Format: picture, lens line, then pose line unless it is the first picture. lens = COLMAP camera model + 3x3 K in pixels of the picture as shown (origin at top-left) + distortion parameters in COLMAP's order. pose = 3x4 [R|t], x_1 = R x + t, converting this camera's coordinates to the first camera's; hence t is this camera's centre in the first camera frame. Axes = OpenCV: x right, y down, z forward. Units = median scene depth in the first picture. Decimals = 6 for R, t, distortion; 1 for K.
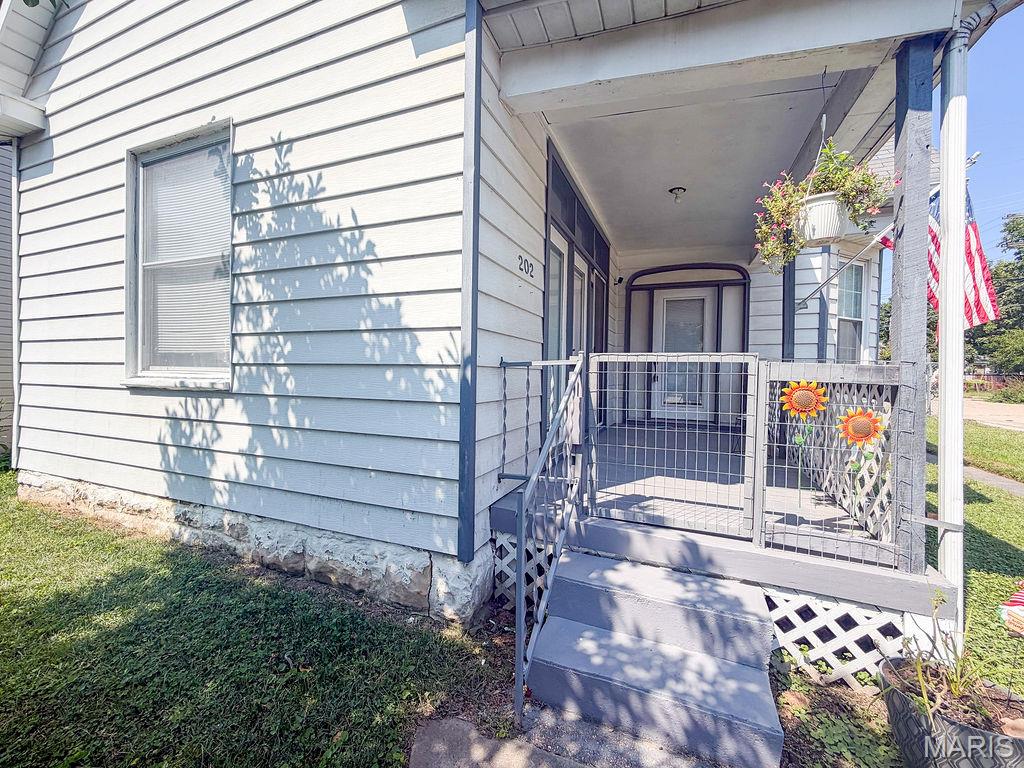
lens RADIAL K [[420.8, 0, 514.6], [0, 420.8, 382.0], [0, 0, 1]] dist [0.007309, 0.000079]
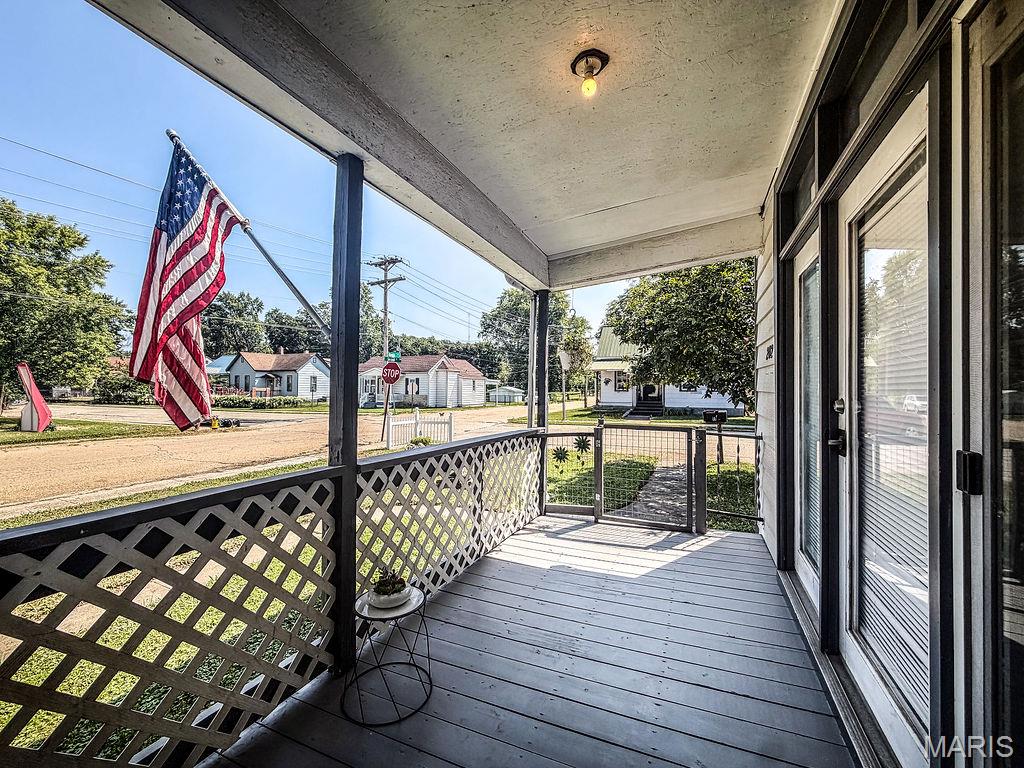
lens RADIAL K [[411.2, 0, 512.9], [0, 411.2, 379.7], [0, 0, 1]] dist [0.000284, -0.000025]
pose [[-0.999389, 0.006210, 0.034409, 0.653166], [0.006355, 0.999971, 0.004099, -0.204494], [-0.034383, 0.004316, -0.999399, 2.142283]]
